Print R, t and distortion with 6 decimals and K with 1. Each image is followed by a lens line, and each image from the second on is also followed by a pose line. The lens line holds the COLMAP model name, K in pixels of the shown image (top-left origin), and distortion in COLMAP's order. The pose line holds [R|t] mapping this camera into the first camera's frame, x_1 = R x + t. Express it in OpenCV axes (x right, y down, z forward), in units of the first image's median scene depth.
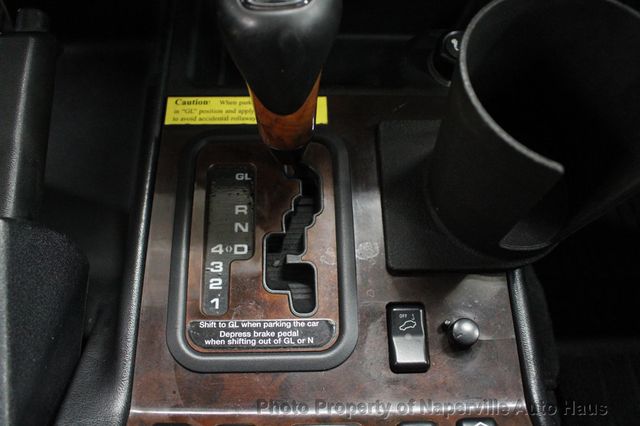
lens RADIAL K [[531.6, 0, 320.0], [0, 531.6, 213.0], [0, 0, 1]] dist [-0.160751, 0.122082]
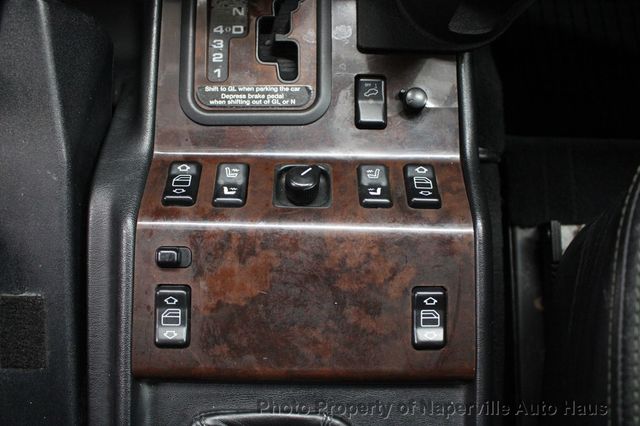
lens RADIAL K [[531.6, 0, 320.0], [0, 531.6, 213.0], [0, 0, 1]] dist [-0.160751, 0.122082]
pose [[0.999640, 0.024092, -0.011777, 0.066921], [-0.019077, 0.947532, 0.319091, 0.088039], [0.018846, -0.318751, 0.947651, -0.278317]]
